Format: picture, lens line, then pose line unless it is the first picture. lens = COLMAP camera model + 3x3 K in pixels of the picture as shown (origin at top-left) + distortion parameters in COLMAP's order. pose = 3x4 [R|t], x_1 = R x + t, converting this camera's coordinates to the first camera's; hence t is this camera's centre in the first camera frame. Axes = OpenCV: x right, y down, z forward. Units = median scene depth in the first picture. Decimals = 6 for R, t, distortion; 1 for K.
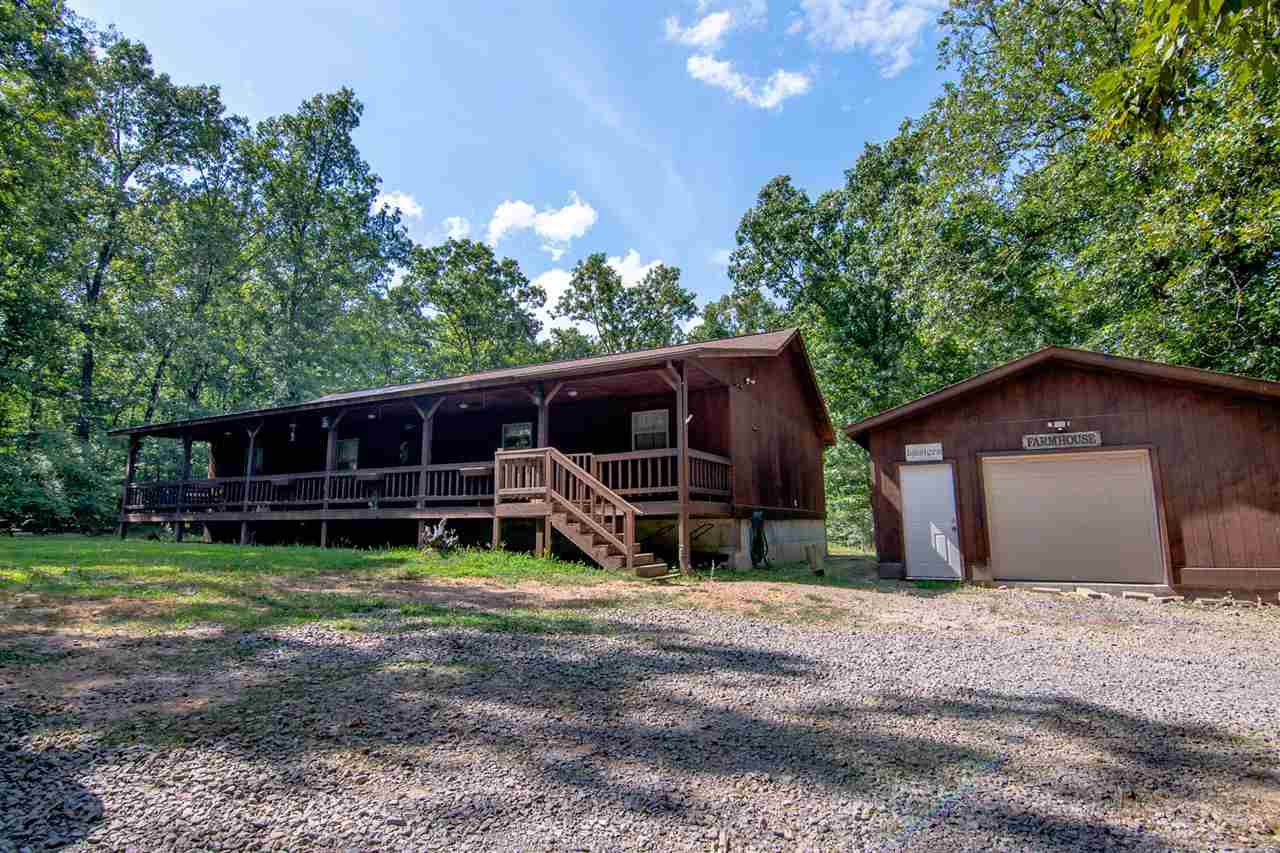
lens RADIAL K [[628.9, 0, 640.0], [0, 628.9, 426.5], [0, 0, 1]] dist [-0.002052, -0.020723]
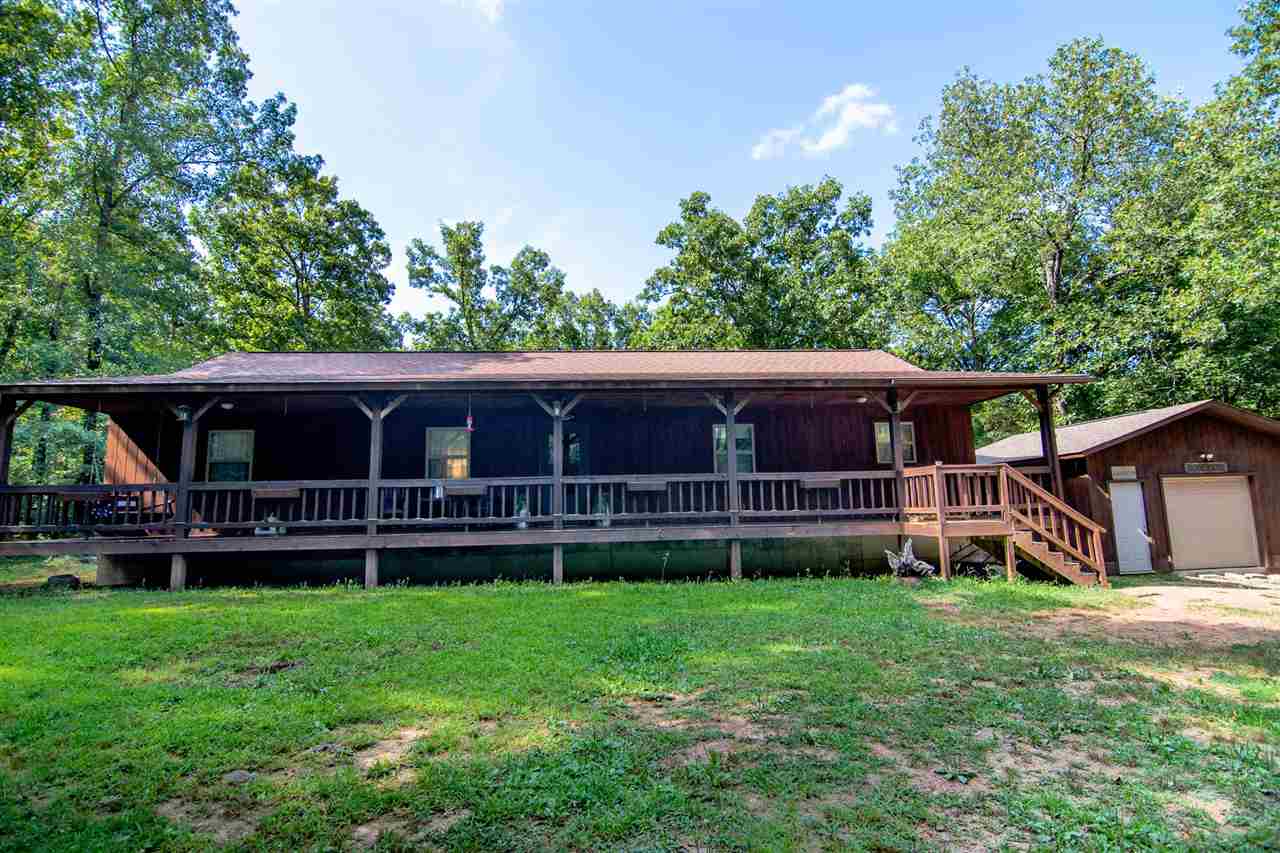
lens RADIAL K [[616.2, 0, 640.0], [0, 616.2, 426.5], [0, 0, 1]] dist [-0.007536, -0.010179]
pose [[0.844516, 0.059577, 0.532207, -1.021448], [-0.059695, 0.998072, -0.017002, 0.026738], [-0.532193, -0.017412, 0.846444, 0.473689]]
